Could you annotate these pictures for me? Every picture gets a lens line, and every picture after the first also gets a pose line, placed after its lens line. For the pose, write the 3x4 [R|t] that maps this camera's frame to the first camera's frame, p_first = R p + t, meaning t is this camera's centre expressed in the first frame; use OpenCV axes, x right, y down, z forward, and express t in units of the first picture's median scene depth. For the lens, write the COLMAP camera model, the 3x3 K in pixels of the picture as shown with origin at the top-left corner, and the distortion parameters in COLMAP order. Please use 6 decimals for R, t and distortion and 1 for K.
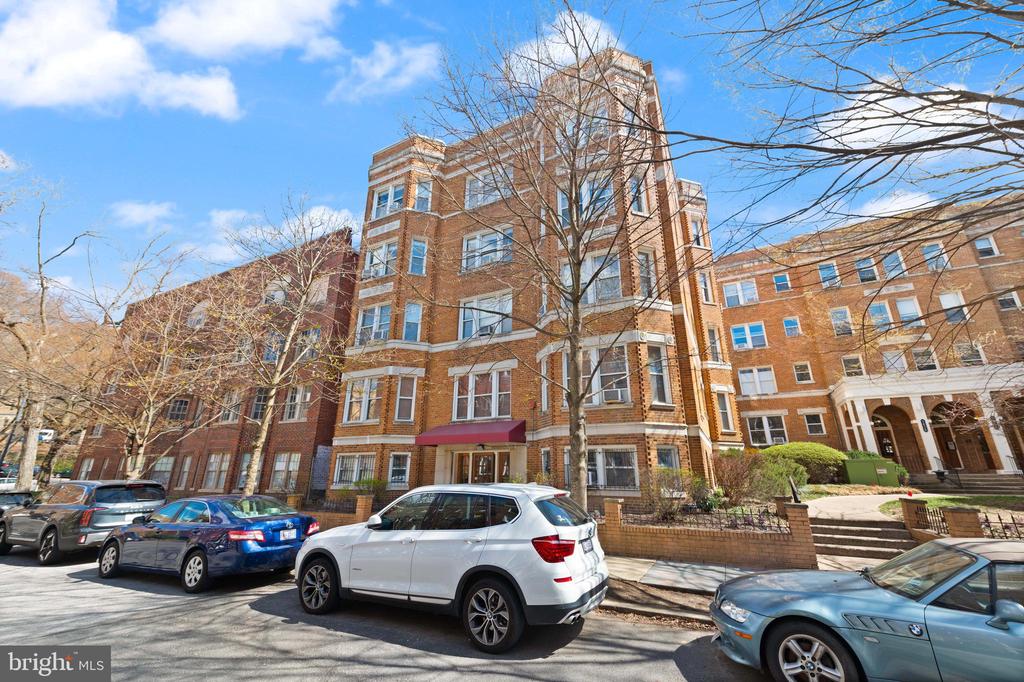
lens RADIAL K [[405.7, 0, 519.1], [0, 405.7, 333.6], [0, 0, 1]] dist [0.015230, -0.004449]
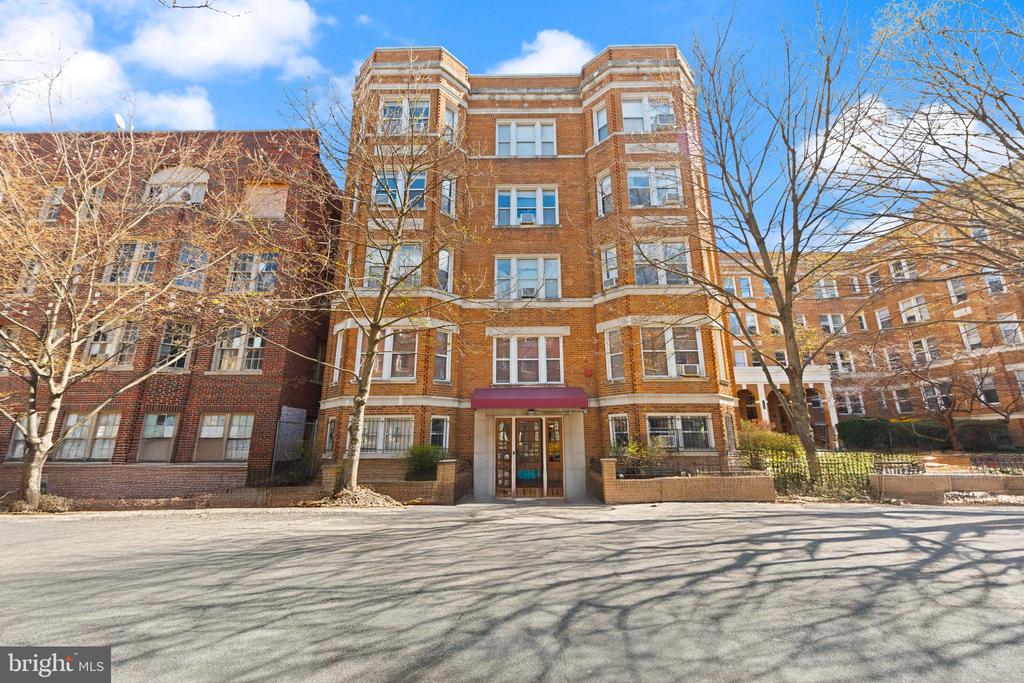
lens RADIAL K [[405.7, 0, 507.5], [0, 405.7, 334.5], [0, 0, 1]] dist [0.015230, -0.004449]
pose [[0.894614, 0.106506, 0.433960, -0.548358], [-0.136657, 0.989859, 0.038780, 0.061042], [-0.425429, -0.093996, 0.900097, 0.155925]]
